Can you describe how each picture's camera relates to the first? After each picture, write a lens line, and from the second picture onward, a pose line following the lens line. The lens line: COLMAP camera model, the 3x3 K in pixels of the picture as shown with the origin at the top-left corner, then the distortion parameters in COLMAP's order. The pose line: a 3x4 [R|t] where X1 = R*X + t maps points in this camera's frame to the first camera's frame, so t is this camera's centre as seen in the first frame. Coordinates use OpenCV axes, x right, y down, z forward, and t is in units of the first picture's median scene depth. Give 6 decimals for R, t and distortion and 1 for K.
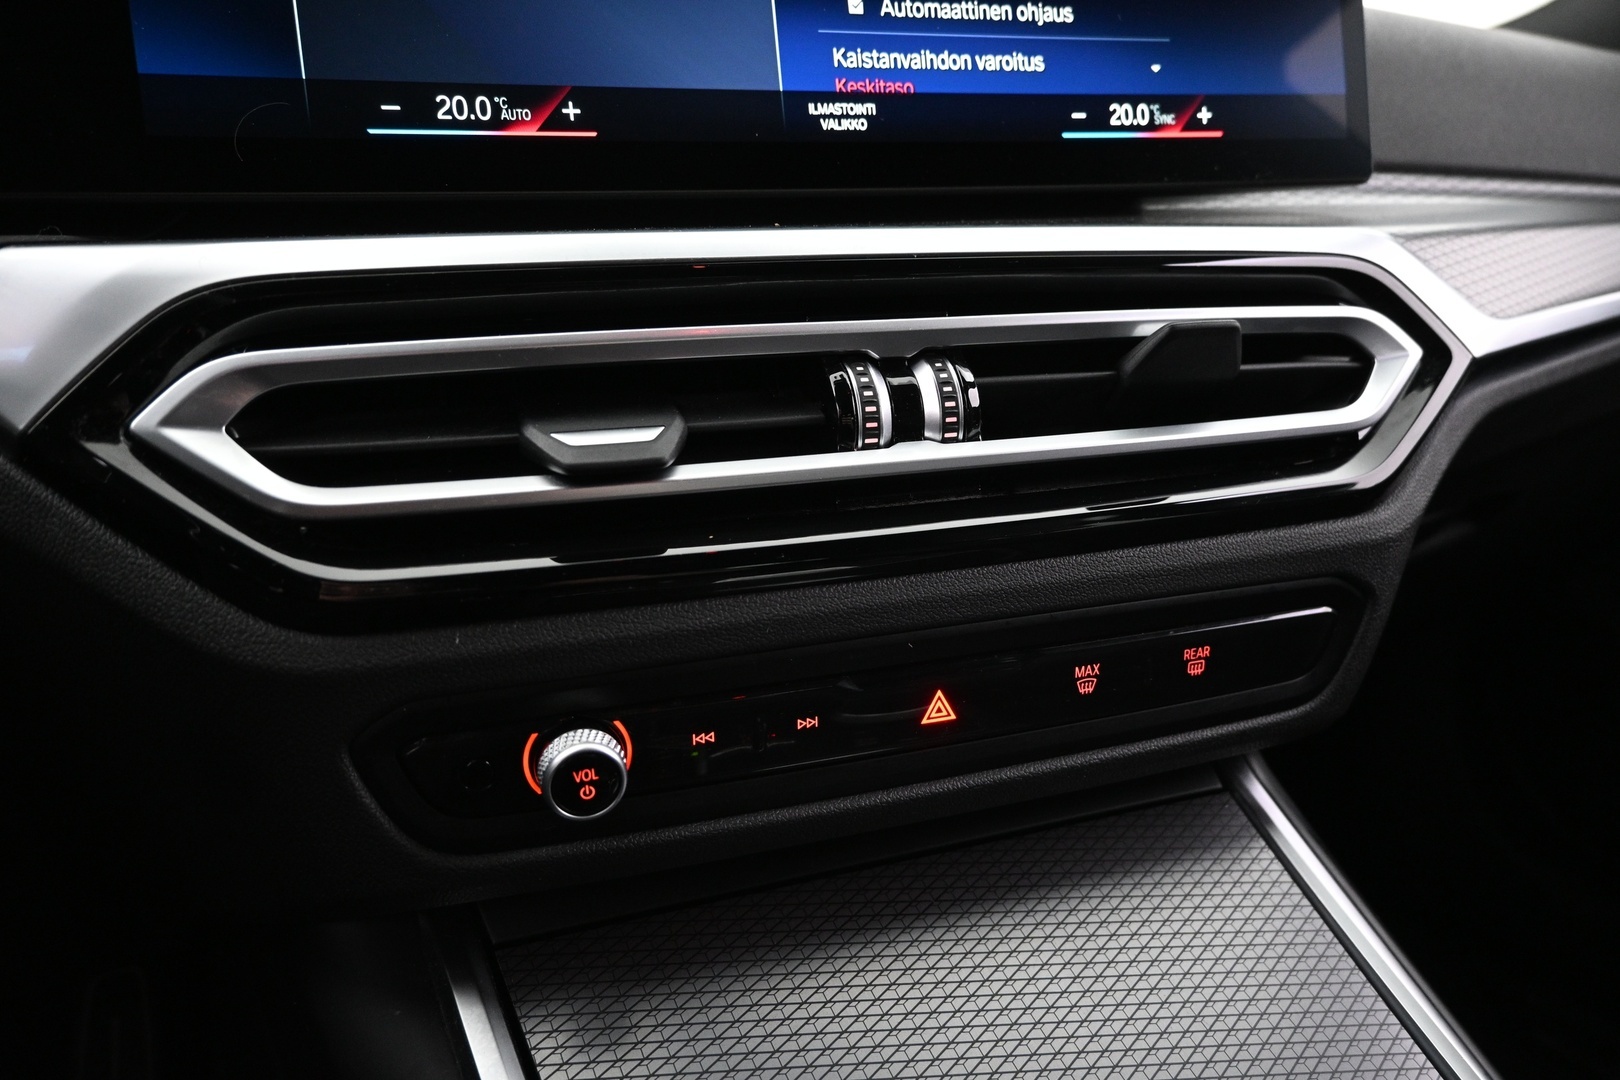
lens RADIAL K [[1116.9, 0, 810.0], [0, 1116.9, 533.2], [0, 0, 1]] dist [0.000854, 0.003593]
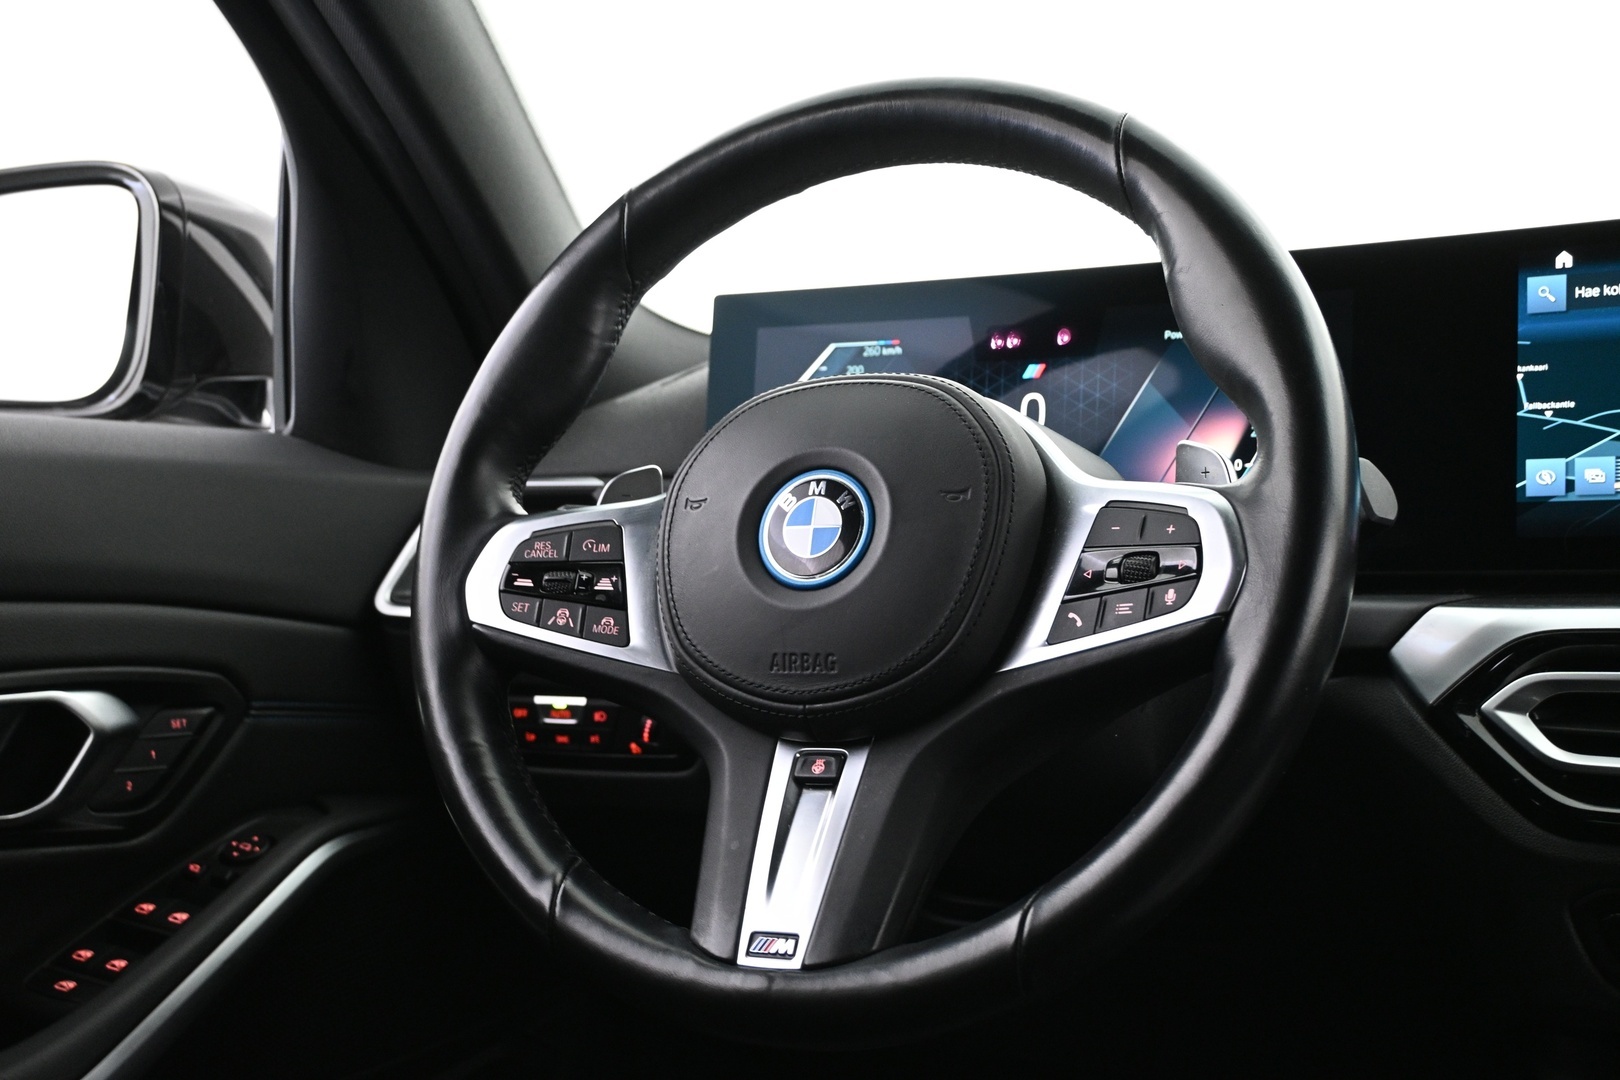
lens RADIAL K [[1948.9, 0, 800.5], [0, 1948.9, 533.7], [0, 0, 1]] dist [-0.008058, 0.000000]
pose [[0.594972, 0.023542, -0.803402, 1.179548], [-0.164154, 0.982061, -0.092789, 0.095153], [0.786805, 0.187088, 0.588163, -1.660383]]
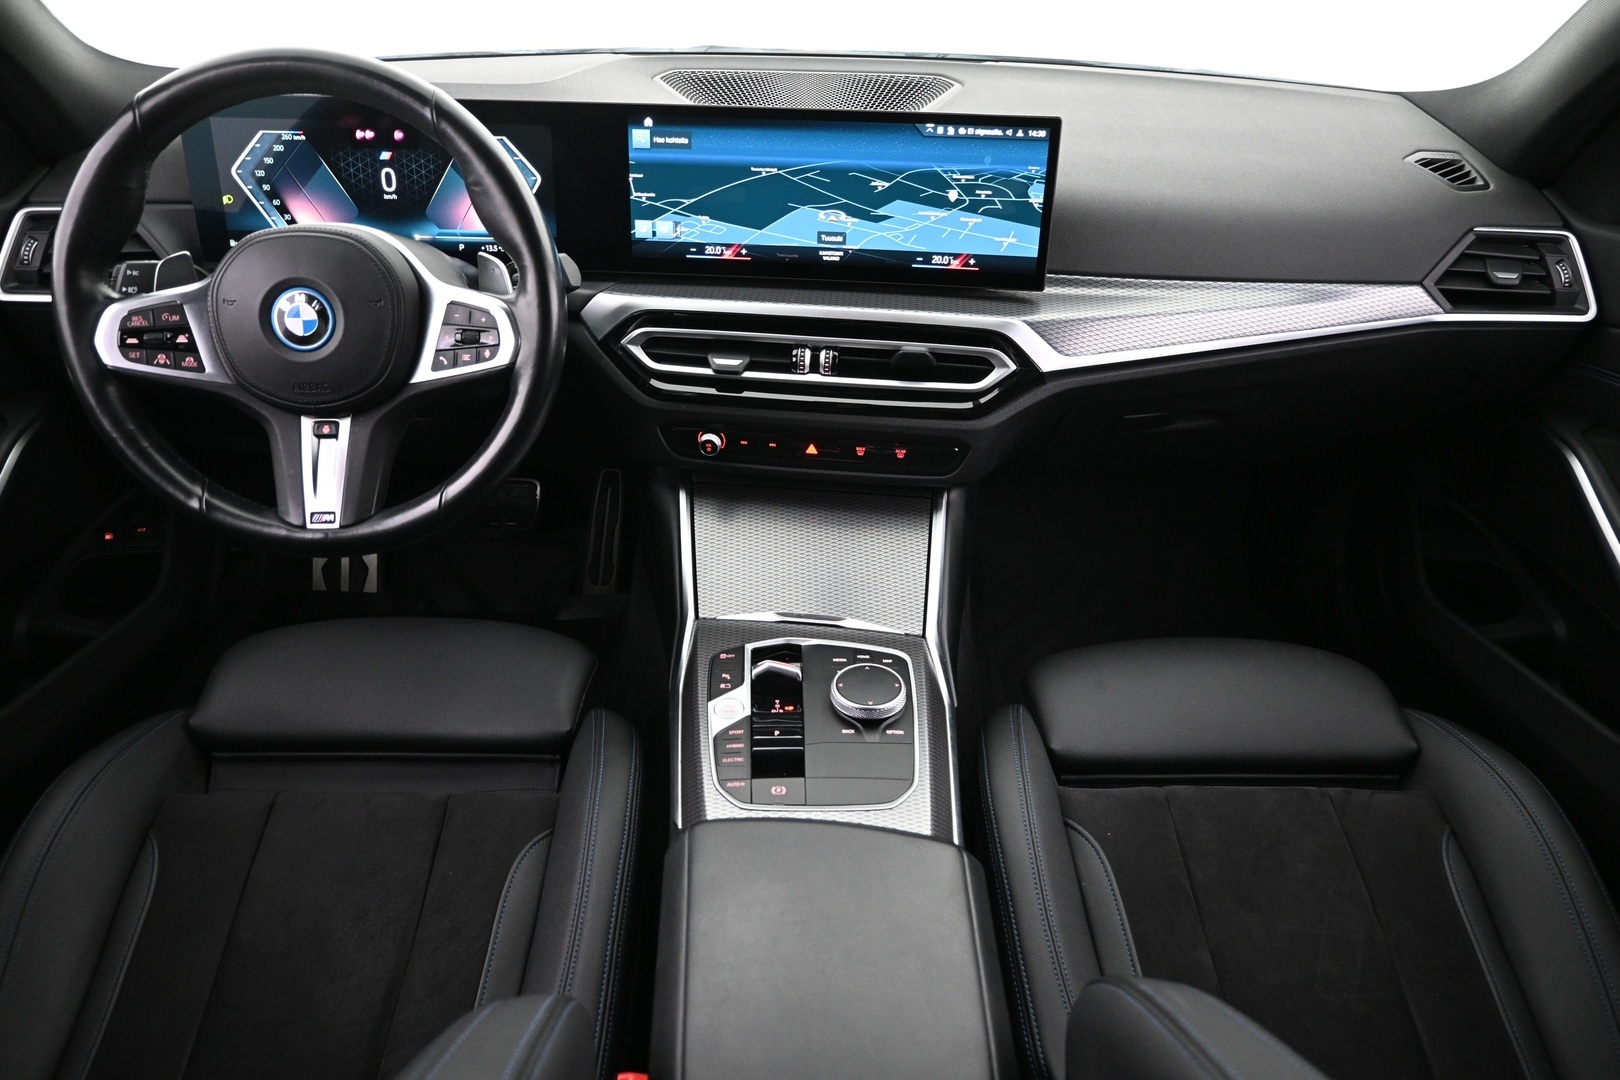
lens RADIAL K [[1116.9, 0, 807.5], [0, 1116.9, 533.0], [0, 0, 1]] dist [0.000854, 0.003593]
pose [[0.900475, 0.261189, -0.347742, 1.548967], [-0.137324, 0.929430, 0.342495, -0.888647], [0.412658, -0.260655, 0.872796, -2.374261]]
